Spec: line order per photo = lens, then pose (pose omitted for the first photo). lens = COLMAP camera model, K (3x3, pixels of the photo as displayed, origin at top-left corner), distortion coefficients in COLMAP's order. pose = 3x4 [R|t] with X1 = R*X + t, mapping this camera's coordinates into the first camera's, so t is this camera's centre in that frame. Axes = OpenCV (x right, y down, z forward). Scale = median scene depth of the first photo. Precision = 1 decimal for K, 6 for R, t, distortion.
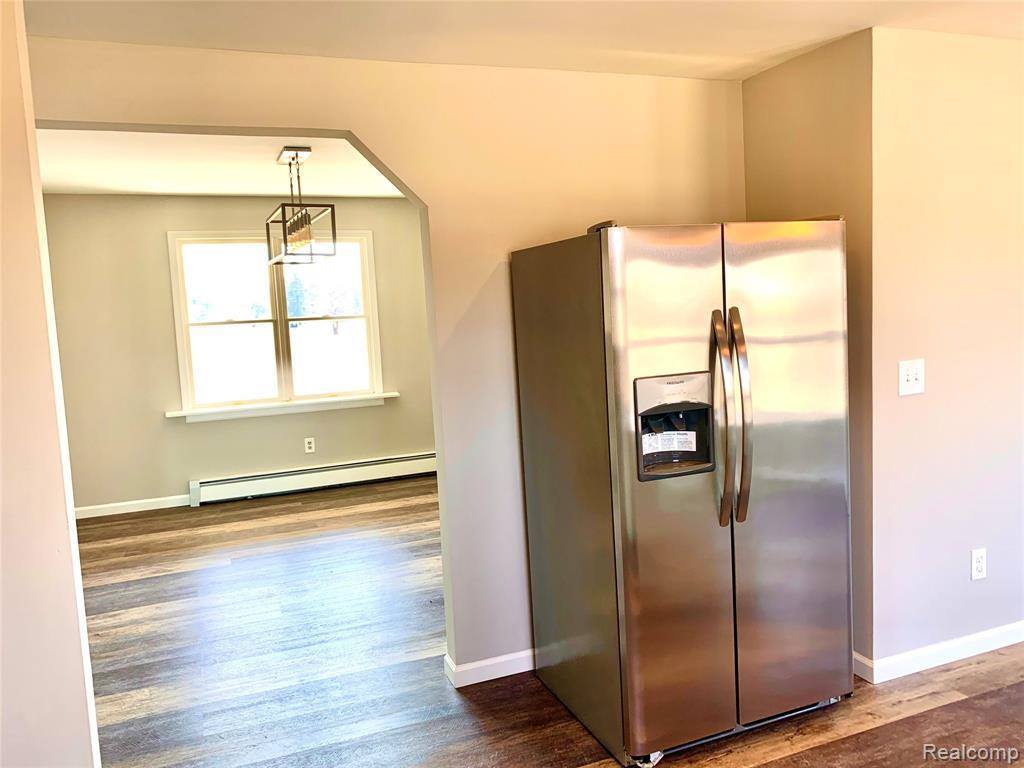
lens RADIAL K [[796.5, 0, 504.3], [0, 796.5, 380.7], [0, 0, 1]] dist [0.023642, -0.017715]
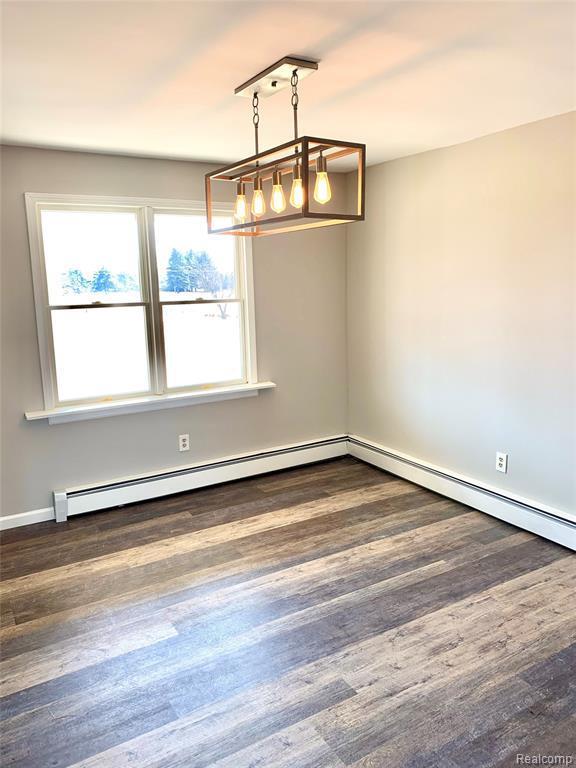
lens RADIAL K [[597.4, 0, 294.8], [0, 597.4, 383.8], [0, 0, 1]] dist [0.023642, -0.017715]
pose [[0.984779, -0.006252, 0.173699, -0.243433], [-0.005921, 0.997566, 0.069472, -0.034590], [-0.173711, -0.069443, 0.982345, 0.324325]]
